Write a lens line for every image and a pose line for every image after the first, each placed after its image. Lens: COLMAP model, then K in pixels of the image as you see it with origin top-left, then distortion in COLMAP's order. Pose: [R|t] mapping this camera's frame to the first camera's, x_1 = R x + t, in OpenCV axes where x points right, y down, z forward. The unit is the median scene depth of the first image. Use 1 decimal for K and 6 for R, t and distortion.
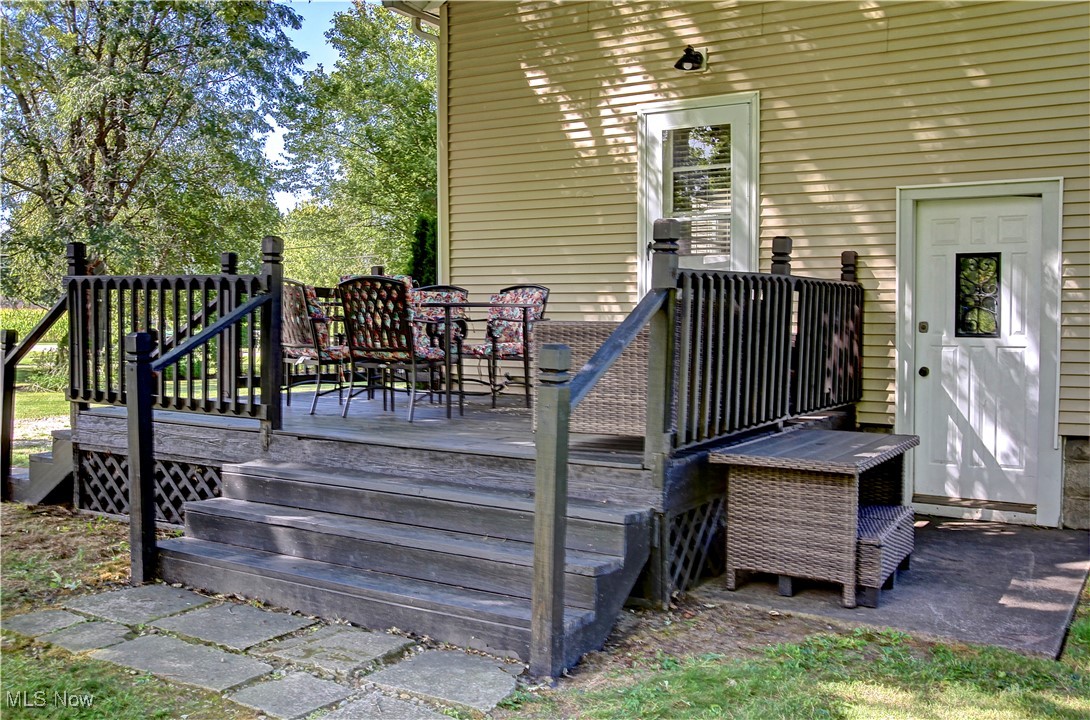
lens RADIAL K [[1085.7, 0, 544.2], [0, 1085.7, 360.0], [0, 0, 1]] dist [0.007922, 0.000000]
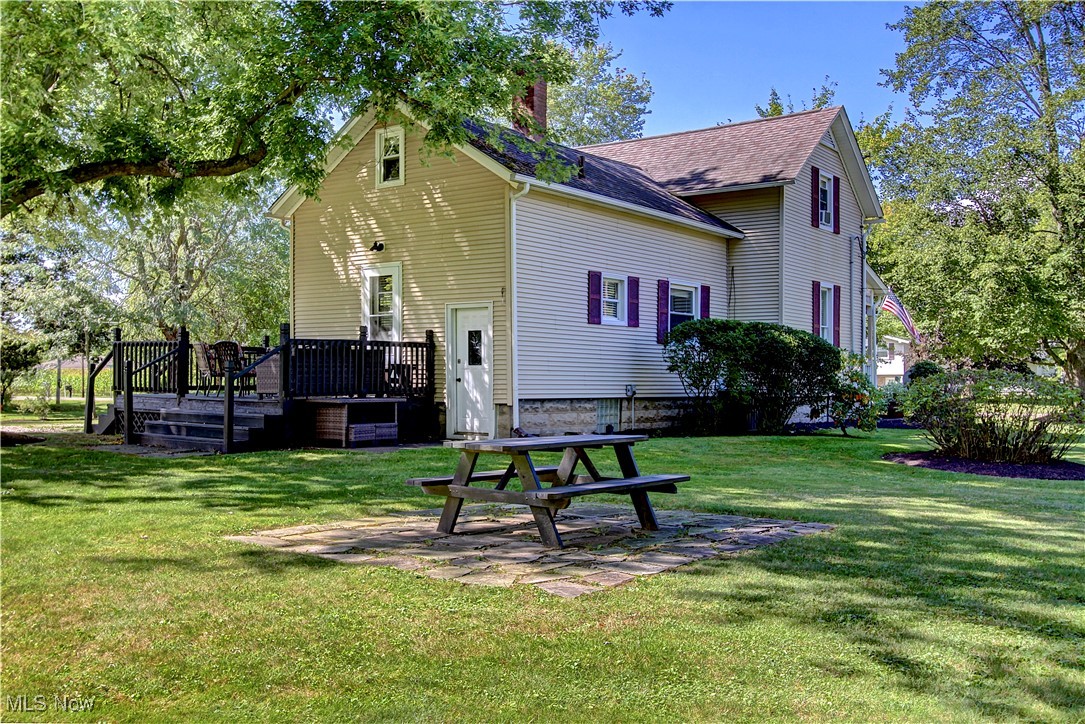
lens RADIAL K [[1080.7, 0, 542.8], [0, 1080.7, 365.0], [0, 0, 1]] dist [0.007922, 0.000000]
pose [[0.995873, -0.001977, -0.090740, 0.754646], [-0.002737, 0.998654, -0.051804, 0.101248], [0.090720, 0.051838, 0.994526, -1.356689]]
